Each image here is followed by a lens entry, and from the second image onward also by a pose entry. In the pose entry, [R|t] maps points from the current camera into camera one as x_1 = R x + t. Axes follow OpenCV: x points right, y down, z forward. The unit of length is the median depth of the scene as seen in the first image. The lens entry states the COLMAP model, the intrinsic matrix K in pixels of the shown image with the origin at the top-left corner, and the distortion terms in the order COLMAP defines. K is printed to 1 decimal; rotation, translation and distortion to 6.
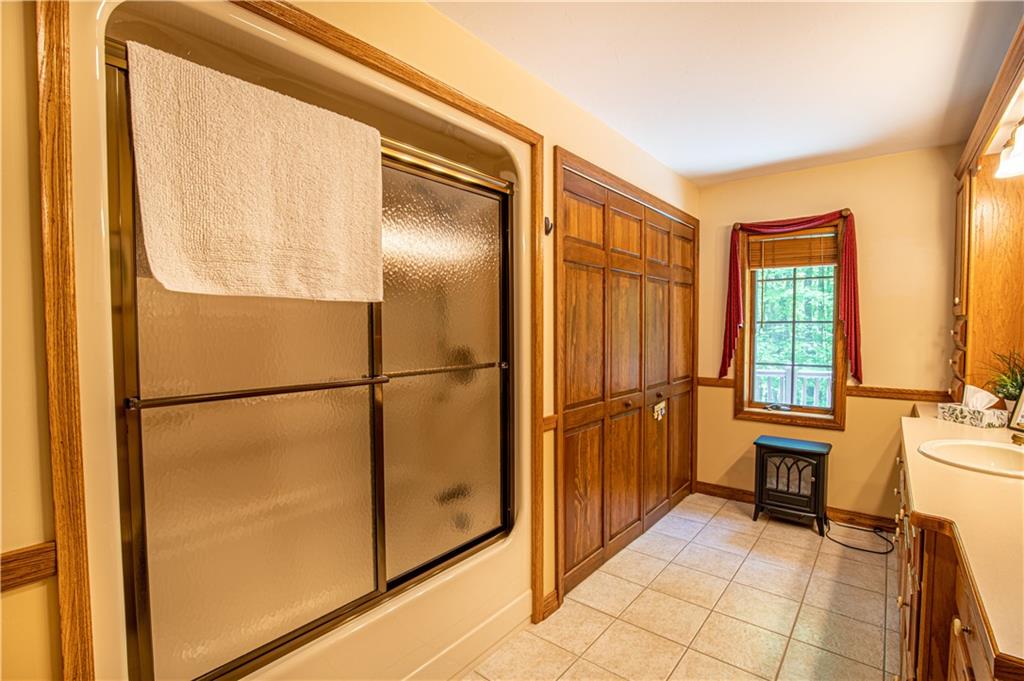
lens RADIAL K [[475.4, 0, 512.4], [0, 475.4, 344.5], [0, 0, 1]] dist [-0.040643, 0.010285]
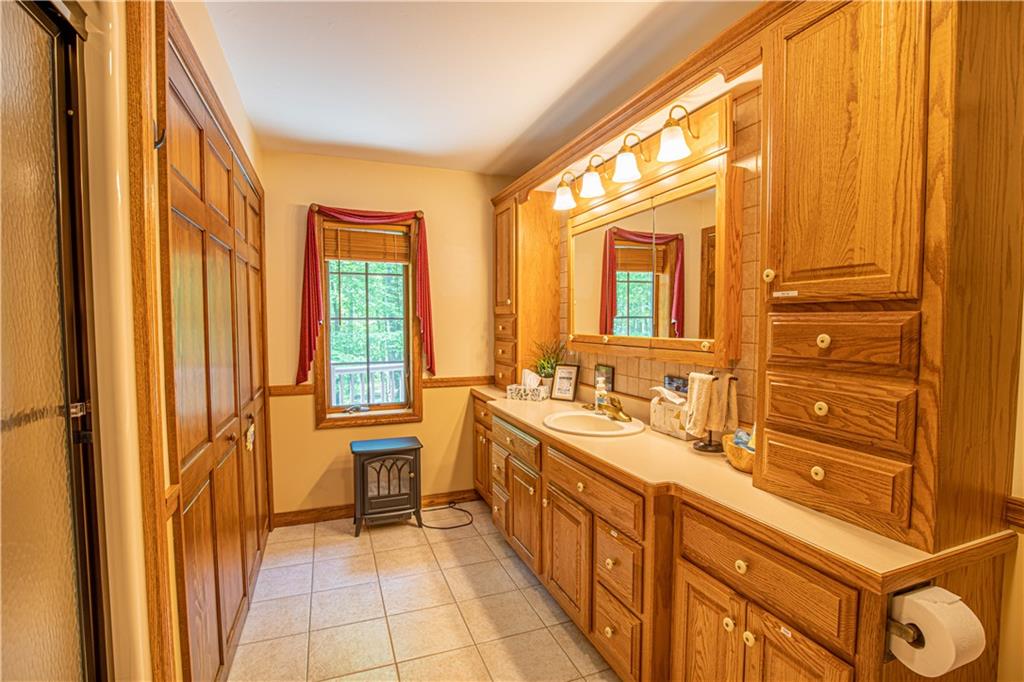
lens RADIAL K [[484.5, 0, 516.1], [0, 484.5, 345.6], [0, 0, 1]] dist [-0.038998, 0.008329]
pose [[0.495184, -0.040779, 0.867830, -0.127527], [0.034476, 0.999033, 0.027272, -0.010032], [-0.868104, 0.016415, 0.496111, 0.268683]]
